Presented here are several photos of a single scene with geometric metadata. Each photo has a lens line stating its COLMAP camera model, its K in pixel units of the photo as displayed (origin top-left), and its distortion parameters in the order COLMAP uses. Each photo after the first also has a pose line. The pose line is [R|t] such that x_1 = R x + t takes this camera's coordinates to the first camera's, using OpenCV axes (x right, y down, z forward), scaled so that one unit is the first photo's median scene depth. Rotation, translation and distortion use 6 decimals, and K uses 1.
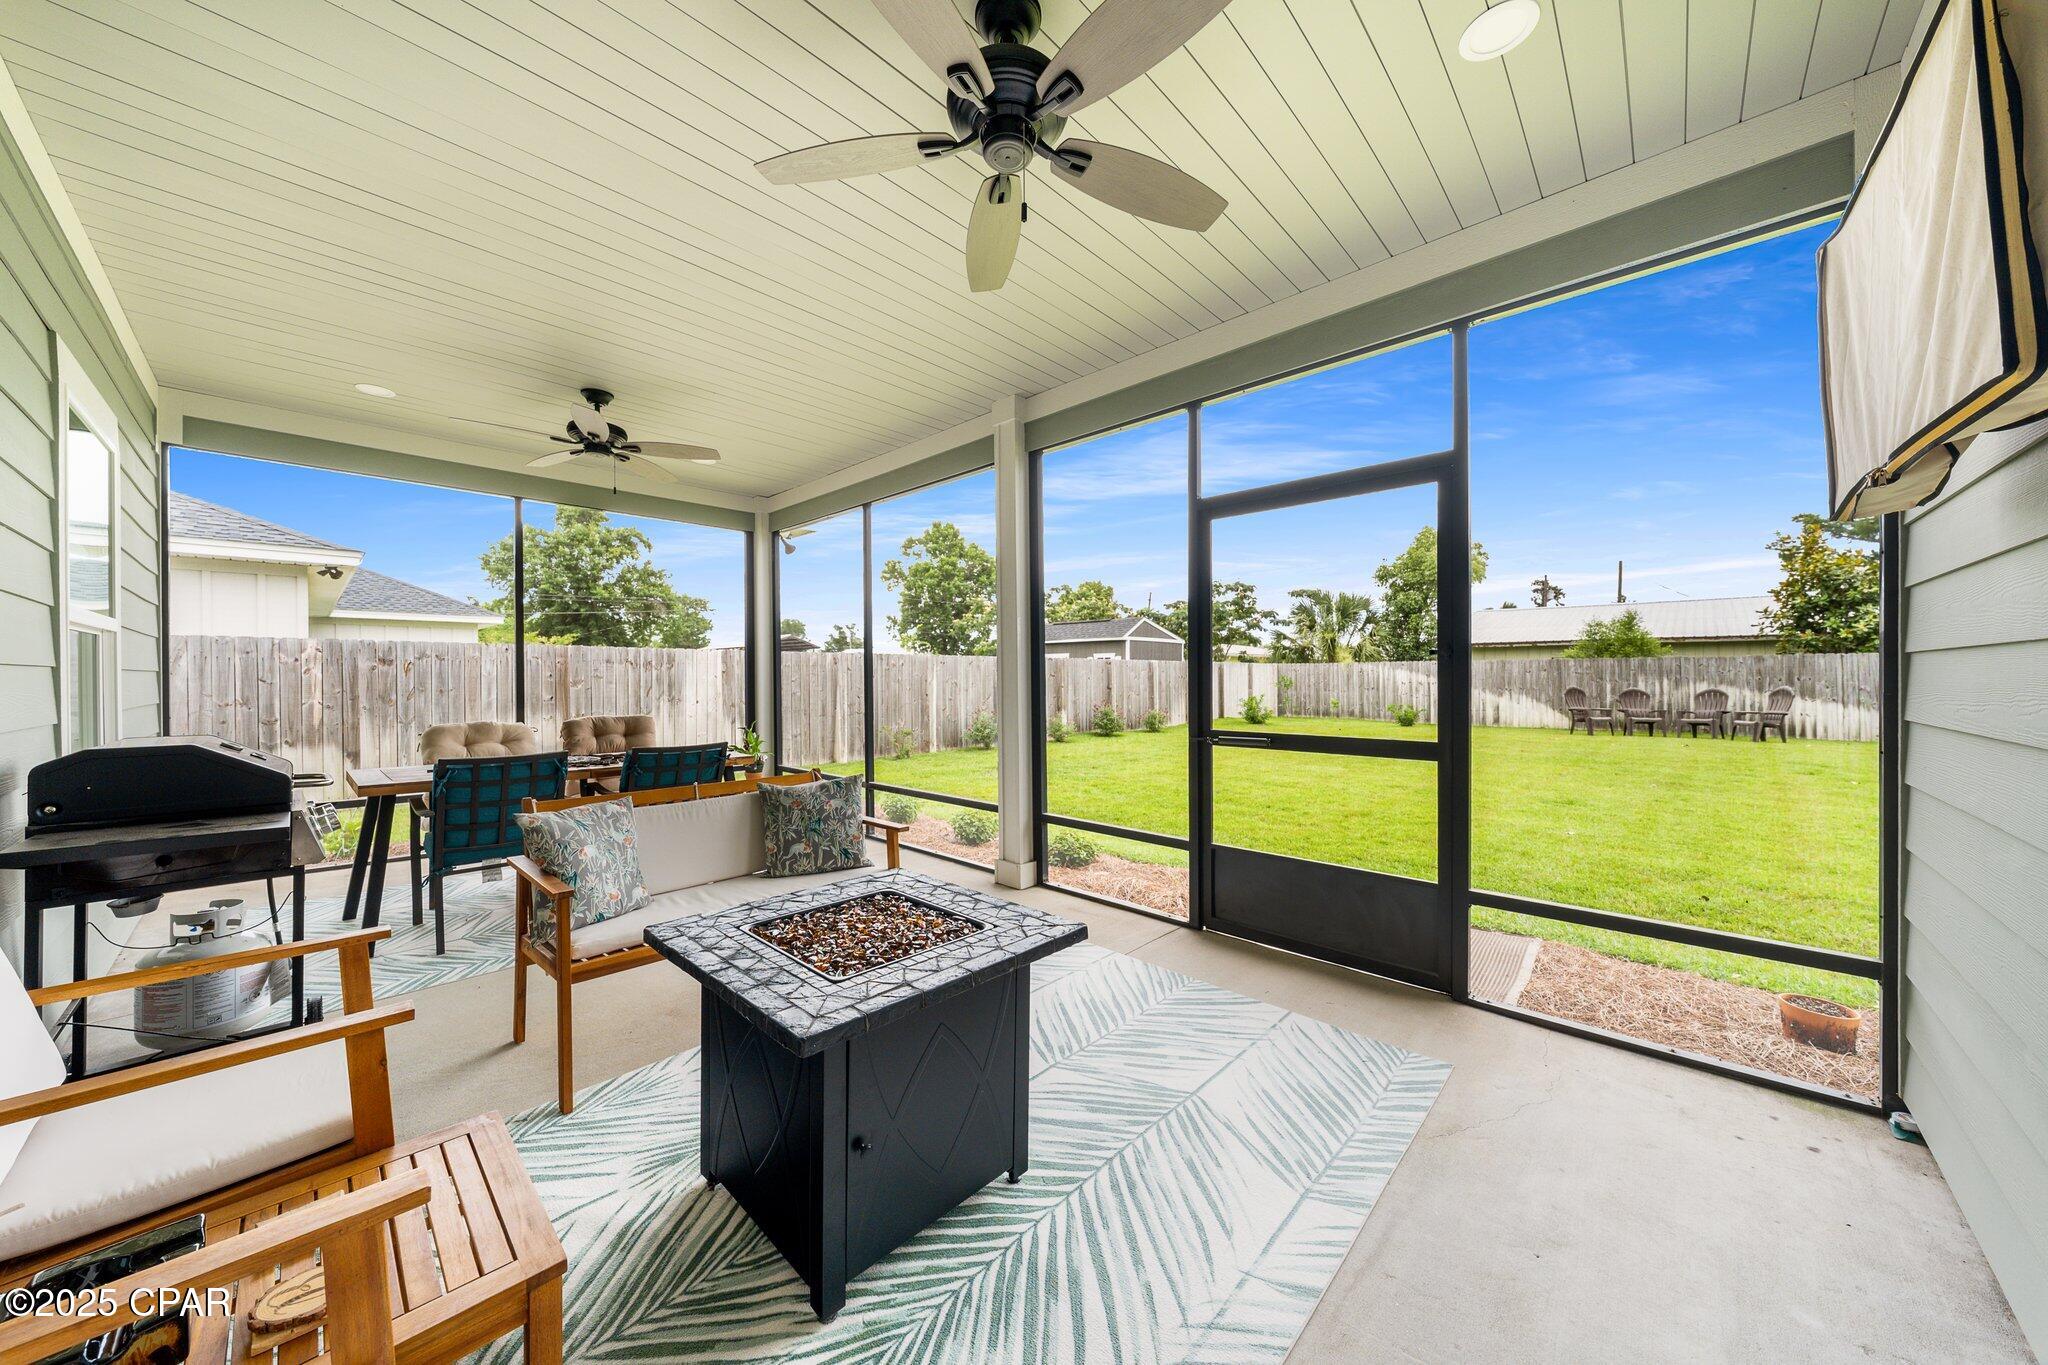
lens RADIAL K [[697.0, 0, 1020.8], [0, 697.0, 677.8], [0, 0, 1]] dist [0.000181, -0.000029]
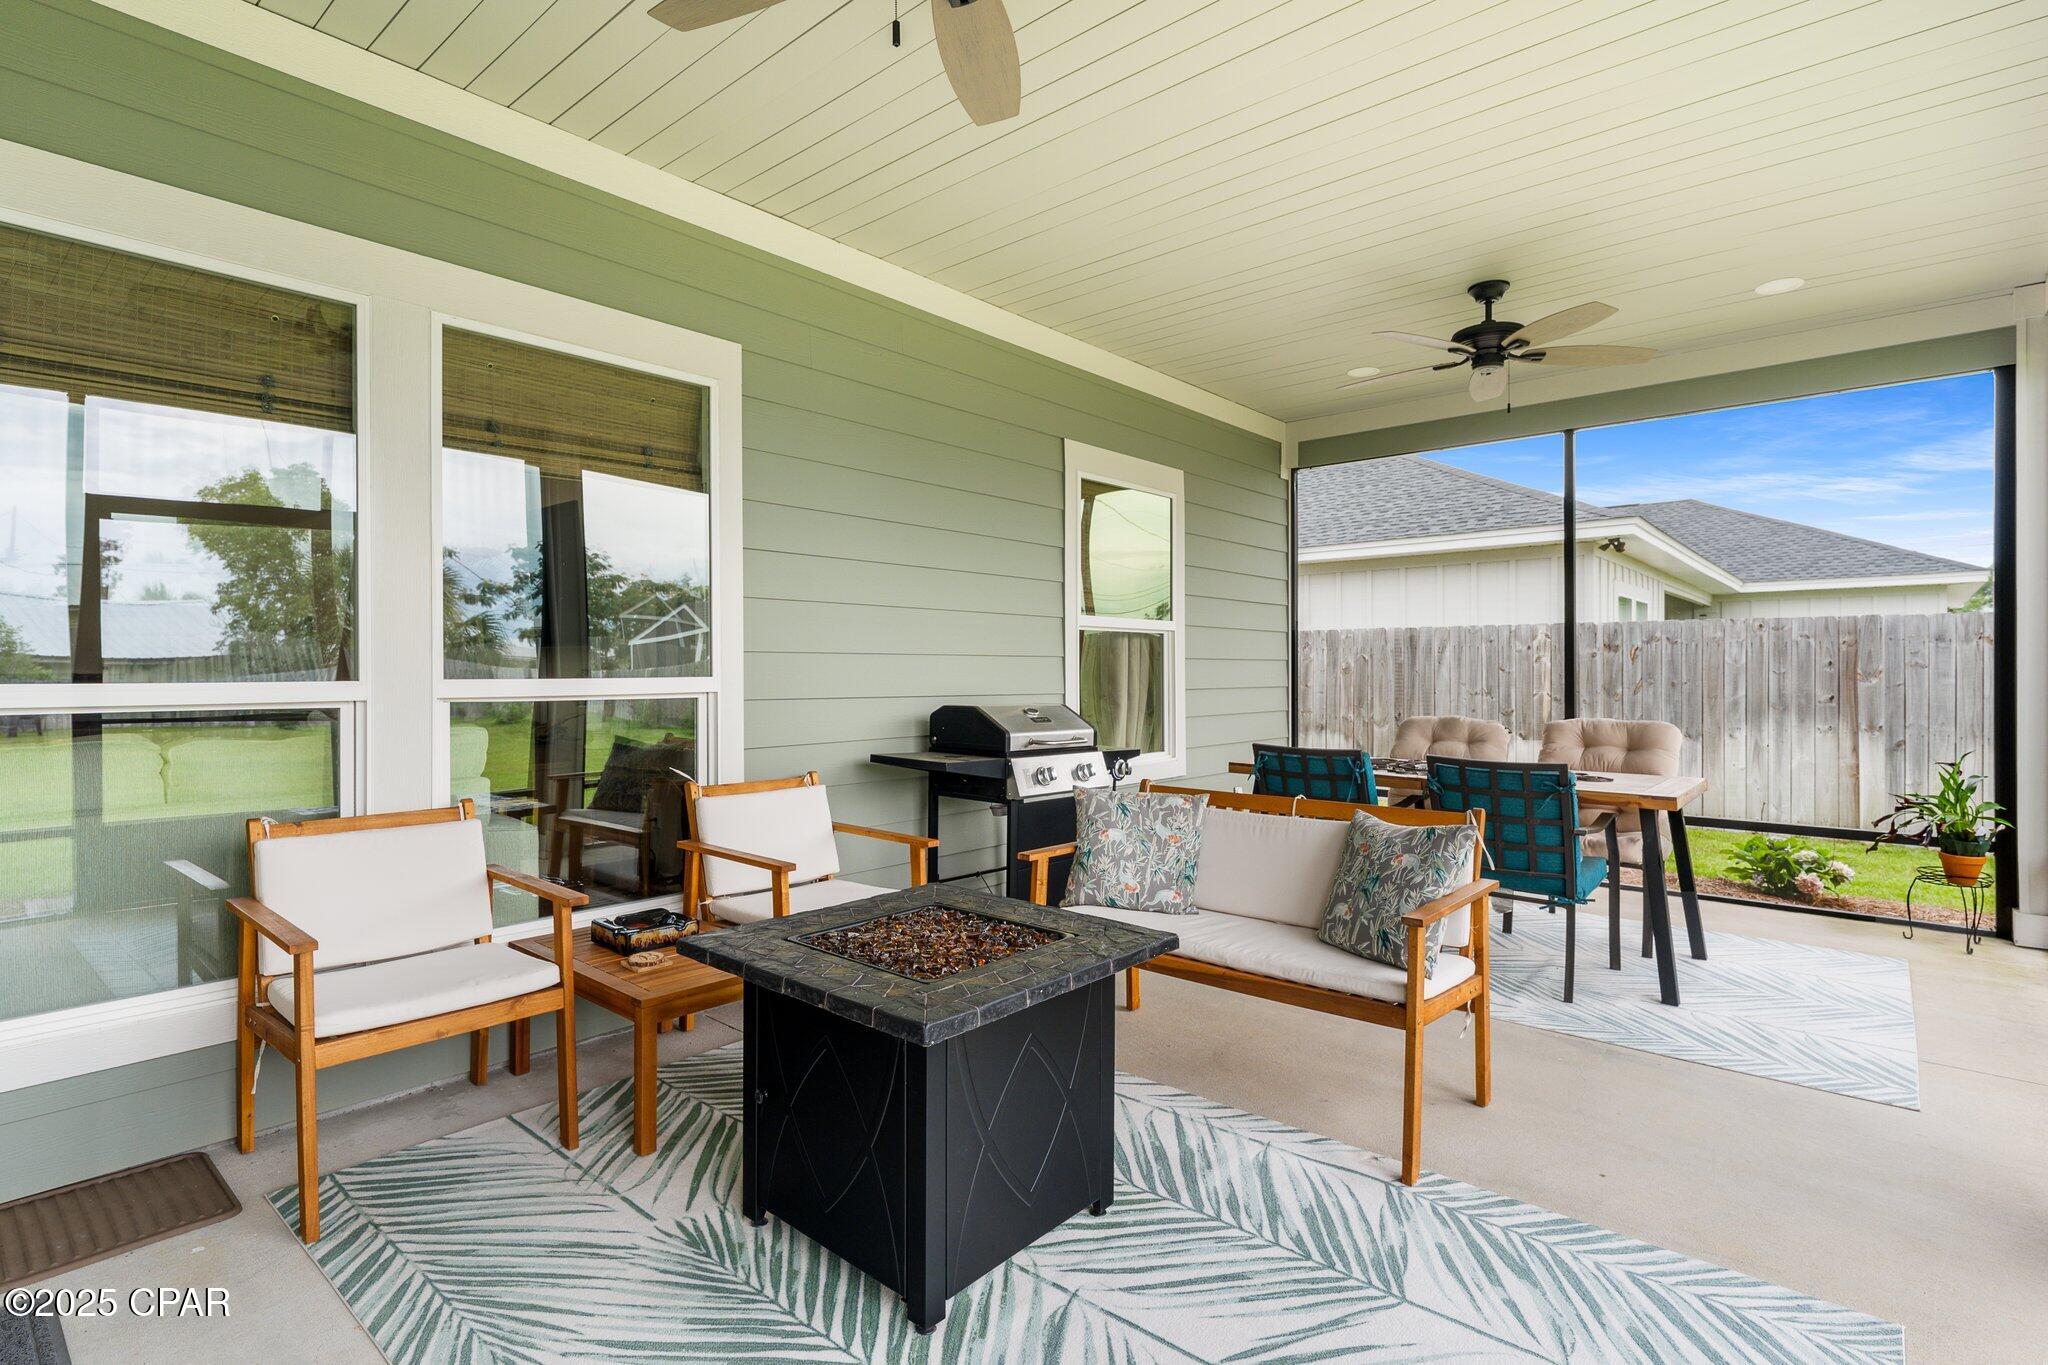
lens RADIAL K [[990.0, 0, 1027.0], [0, 990.0, 677.6], [0, 0, 1]] dist [0.021239, 0.000022]
pose [[0.052122, 0.008256, -0.998607, 0.632016], [0.000646, 0.999965, 0.008301, 0.007294], [0.998641, -0.001078, 0.052115, 0.628433]]
